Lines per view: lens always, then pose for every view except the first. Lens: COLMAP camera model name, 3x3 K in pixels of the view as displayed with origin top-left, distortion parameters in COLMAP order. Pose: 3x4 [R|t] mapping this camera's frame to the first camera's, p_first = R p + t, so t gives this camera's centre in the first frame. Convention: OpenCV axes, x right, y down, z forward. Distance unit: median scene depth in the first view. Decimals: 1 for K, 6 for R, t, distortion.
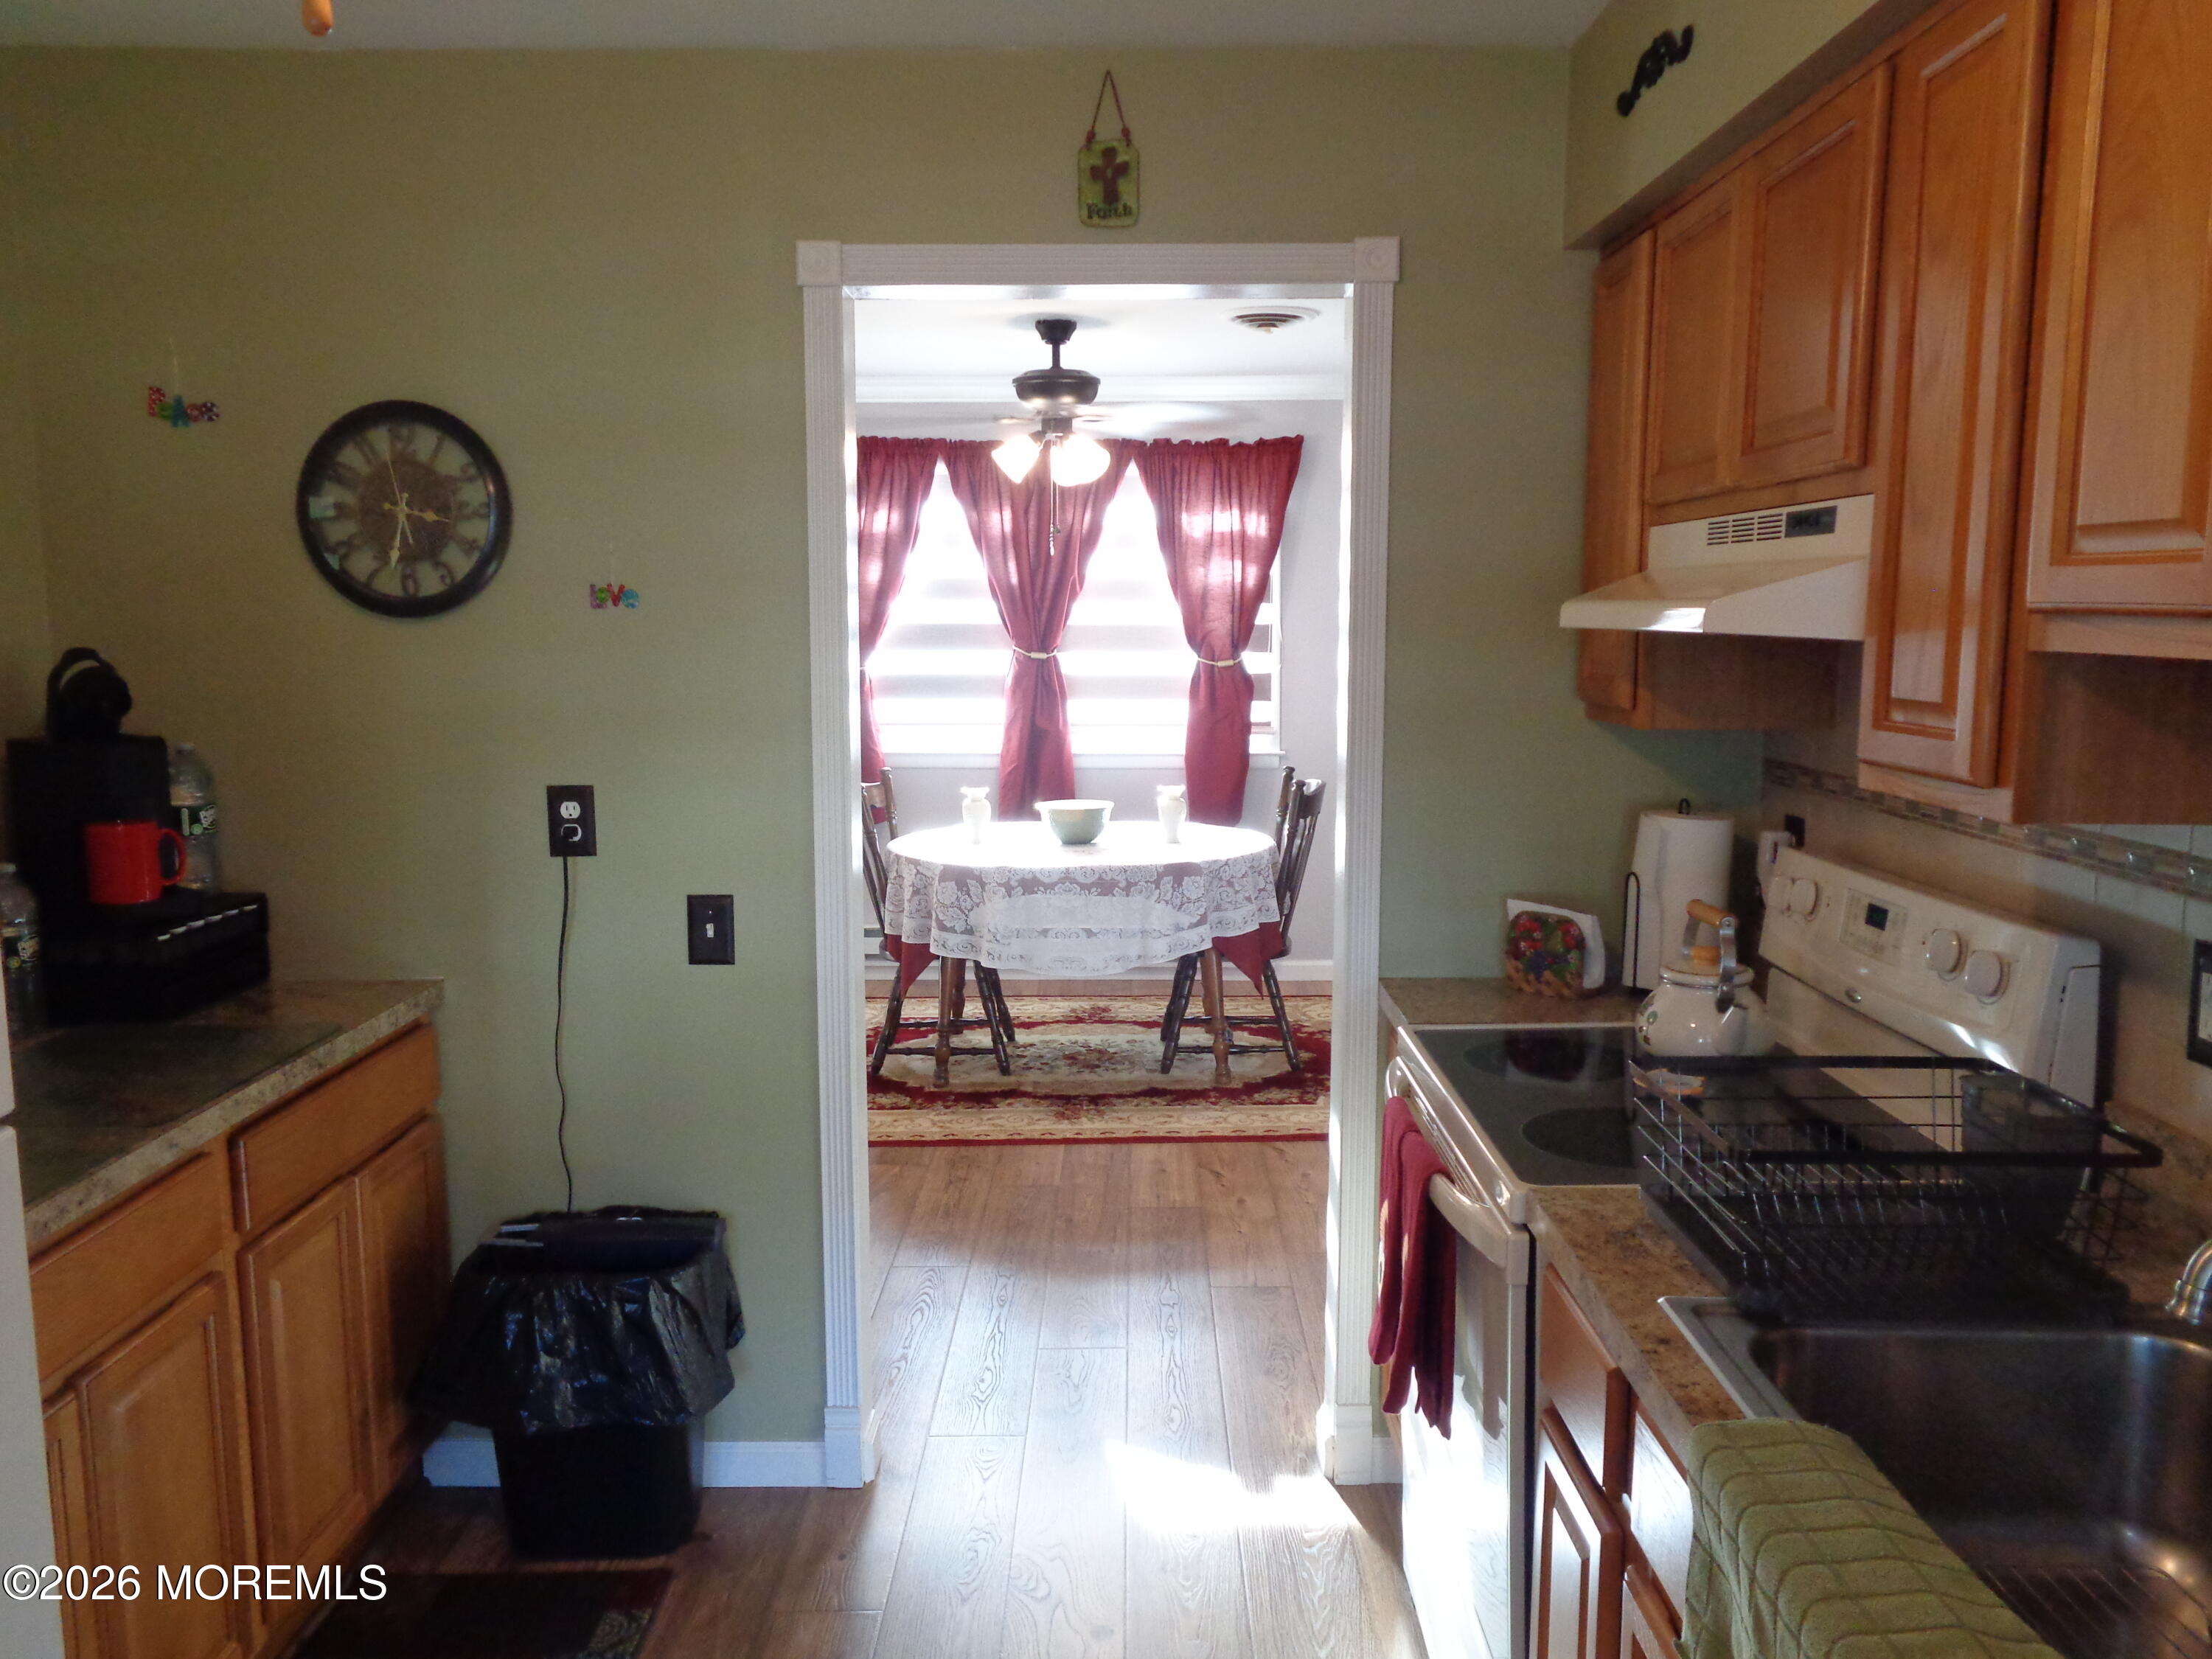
lens RADIAL K [[1666.3, 0, 1112.0], [0, 1666.3, 823.2], [0, 0, 1]] dist [-0.007390, 0.009567]
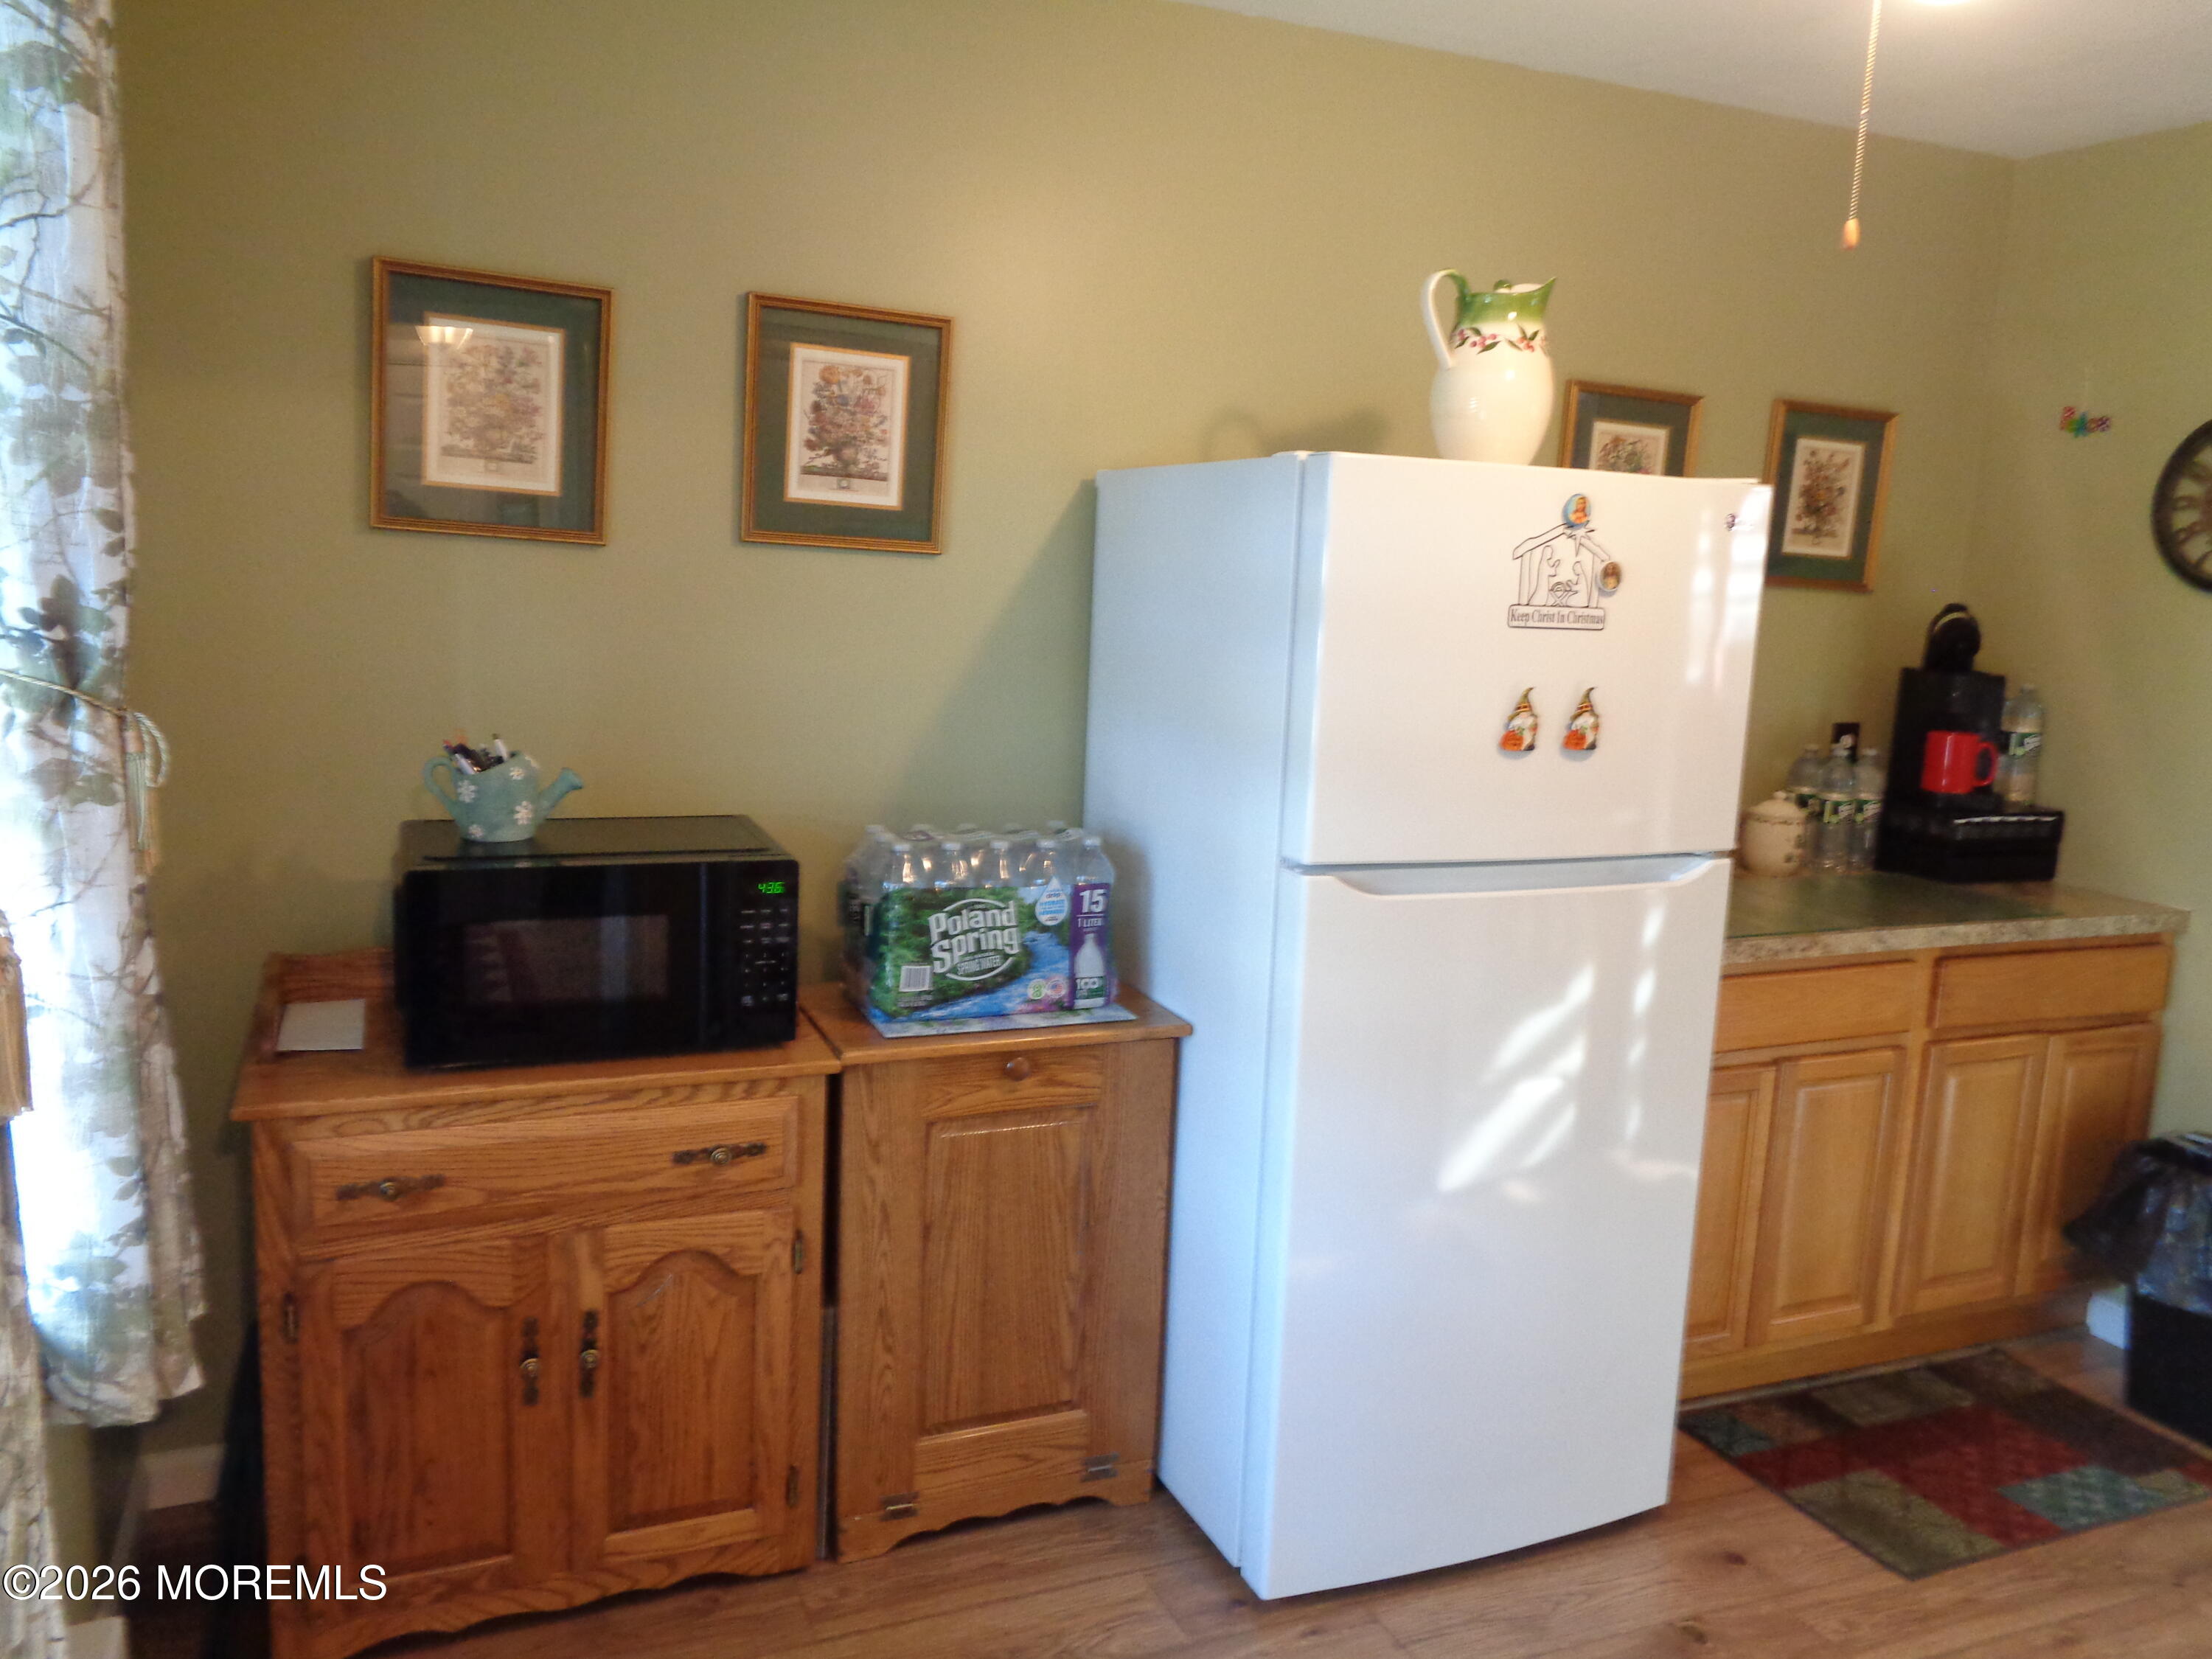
lens RADIAL K [[1666.3, 0, 1094.9], [0, 1666.3, 823.2], [0, 0, 1]] dist [-0.007390, 0.009567]
pose [[0.387574, 0.169045, -0.906206, 0.347806], [-0.167152, 0.979634, 0.111253, 0.034923], [0.906557, 0.108355, 0.407937, -0.165961]]
